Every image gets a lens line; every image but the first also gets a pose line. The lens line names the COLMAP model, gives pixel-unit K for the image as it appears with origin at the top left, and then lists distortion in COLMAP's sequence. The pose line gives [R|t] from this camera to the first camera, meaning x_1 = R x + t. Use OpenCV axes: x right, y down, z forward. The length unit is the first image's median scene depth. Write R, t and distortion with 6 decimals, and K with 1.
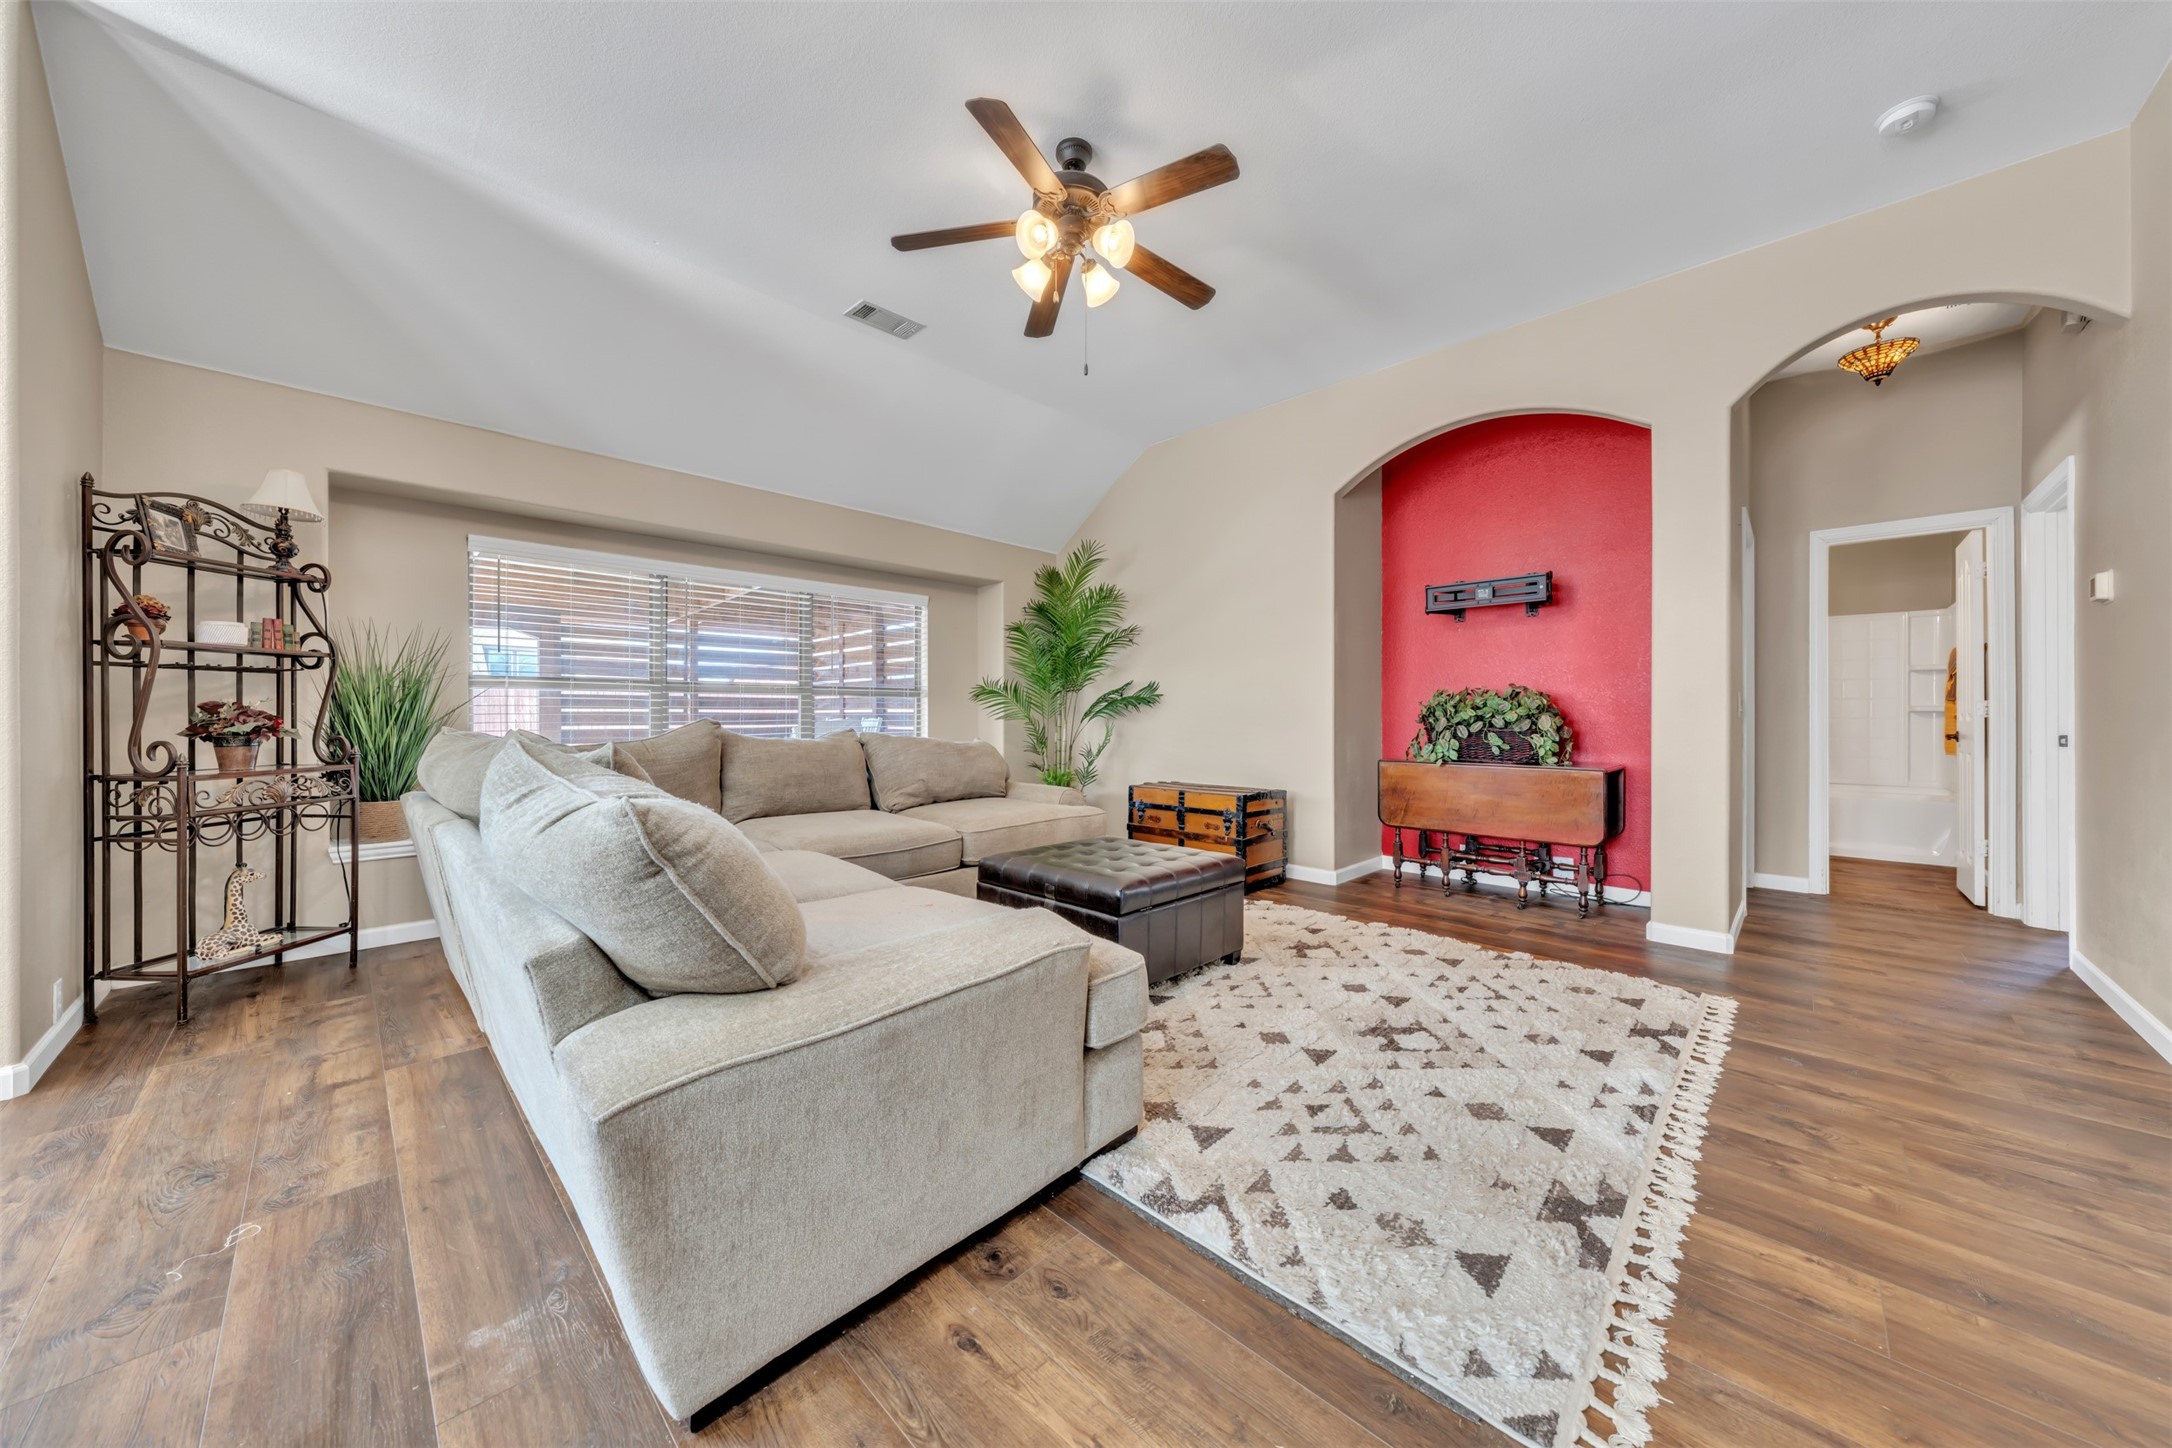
lens RADIAL K [[739.2, 0, 1091.3], [0, 739.2, 719.2], [0, 0, 1]] dist [-0.001789, -0.000213]
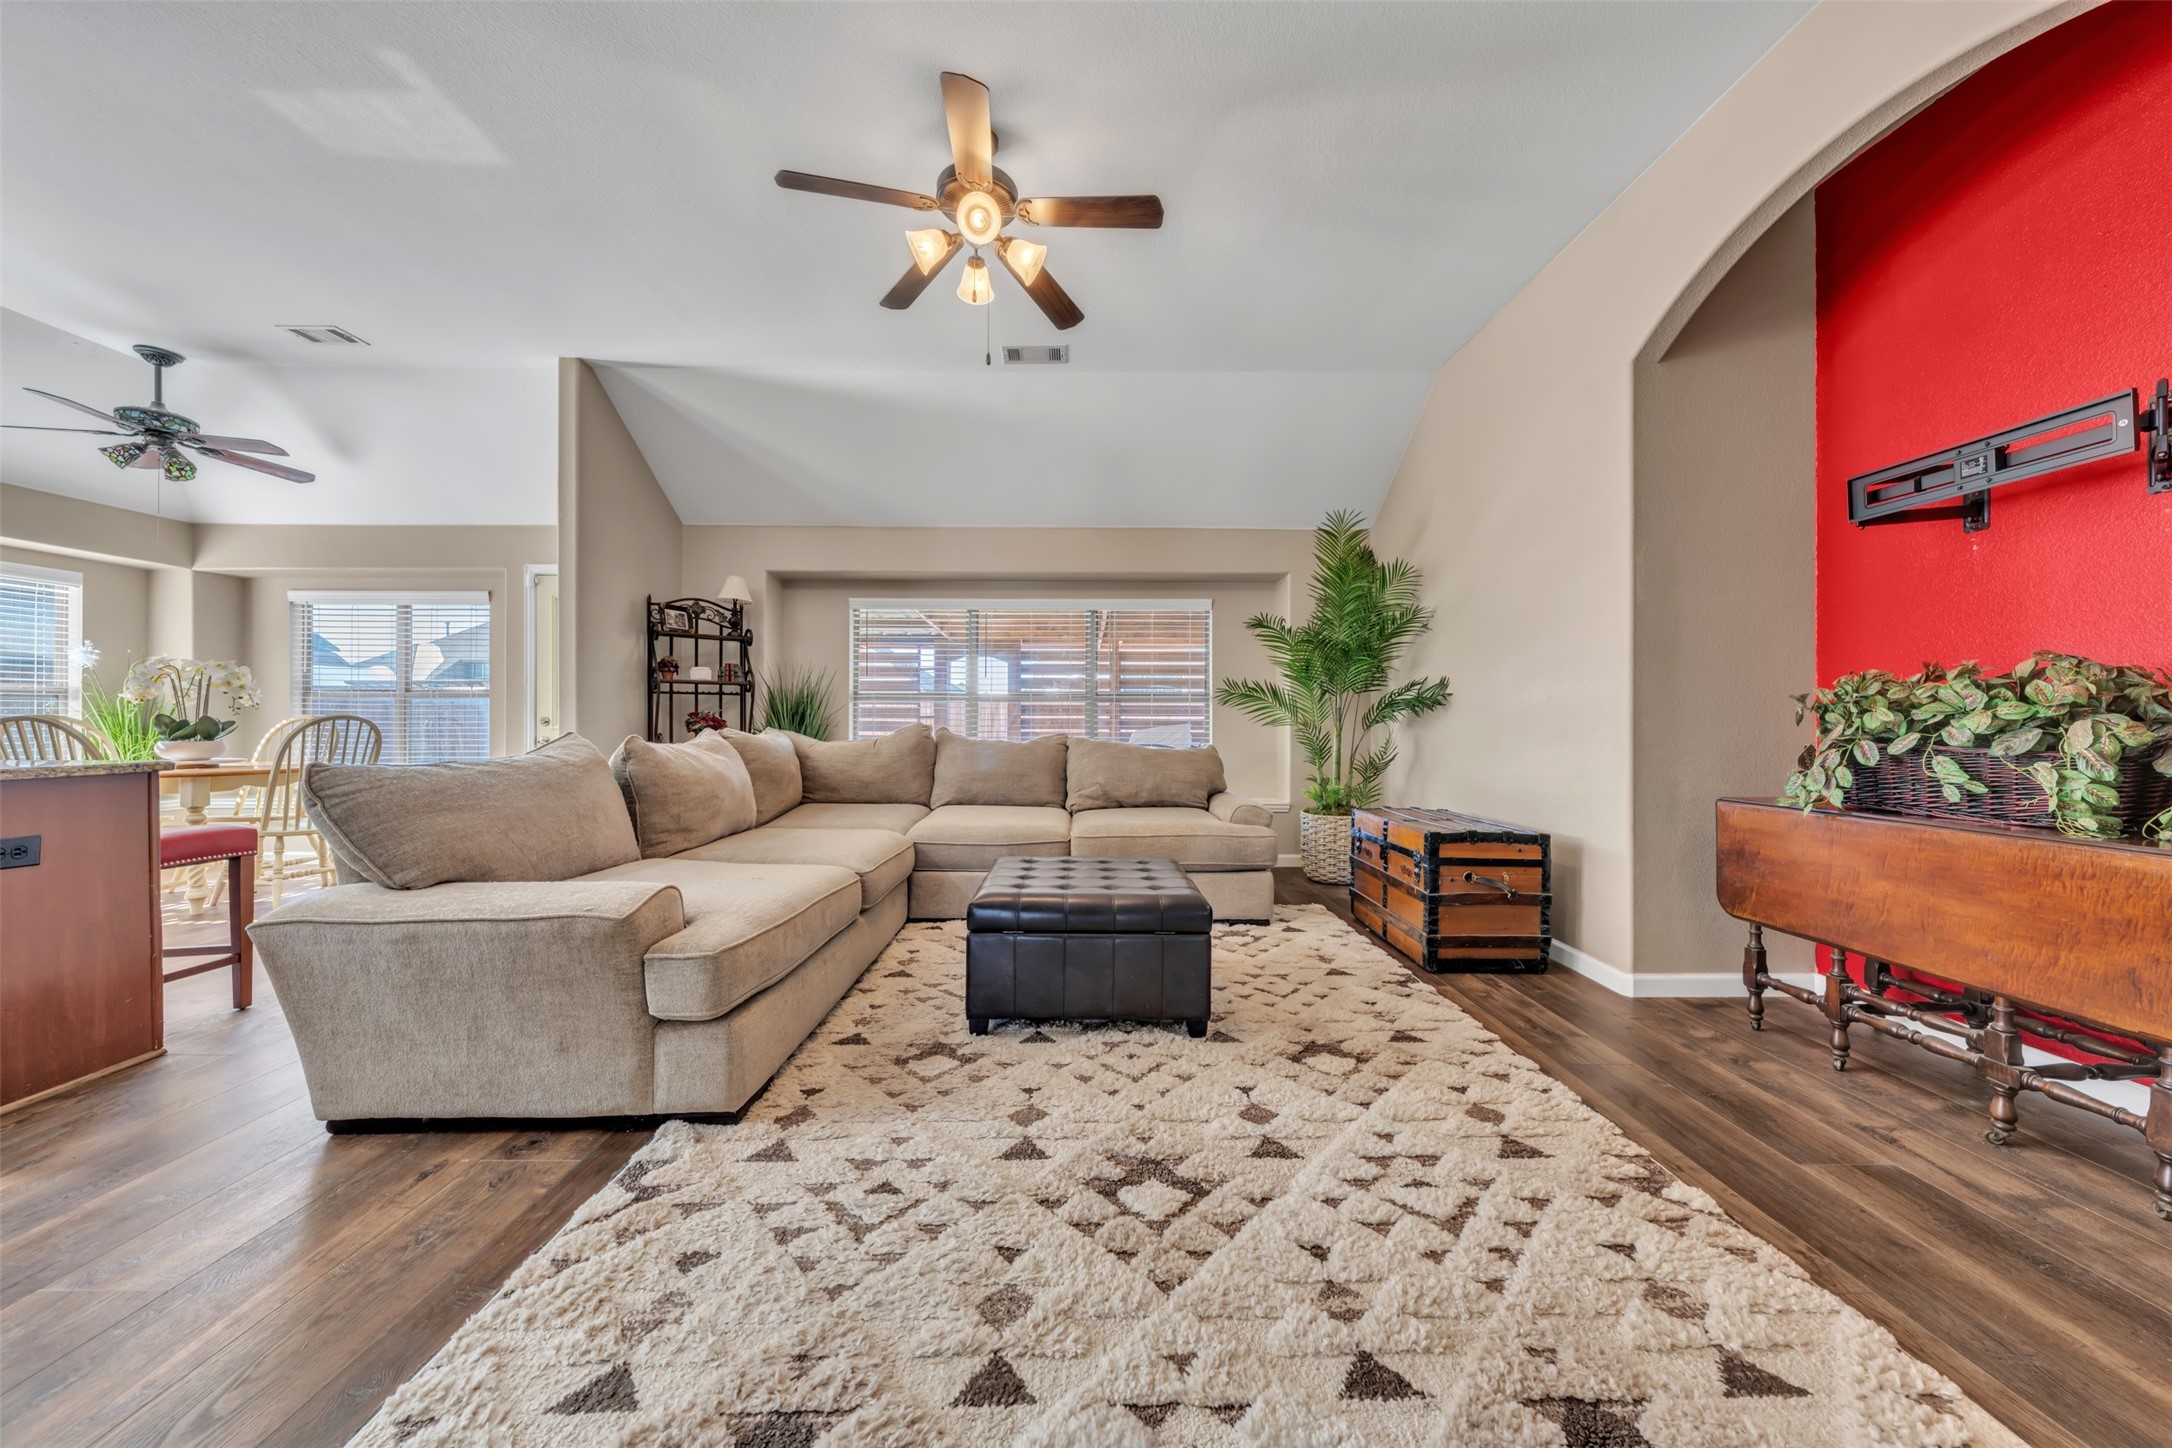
lens RADIAL K [[739.2, 0, 1087.7], [0, 739.2, 720.8], [0, 0, 1]] dist [-0.001789, -0.000213]
pose [[0.701987, 0.000979, -0.712189, 0.689520], [-0.006282, 0.999969, -0.004817, 0.000734], [0.712162, 0.007855, 0.701971, 0.373939]]
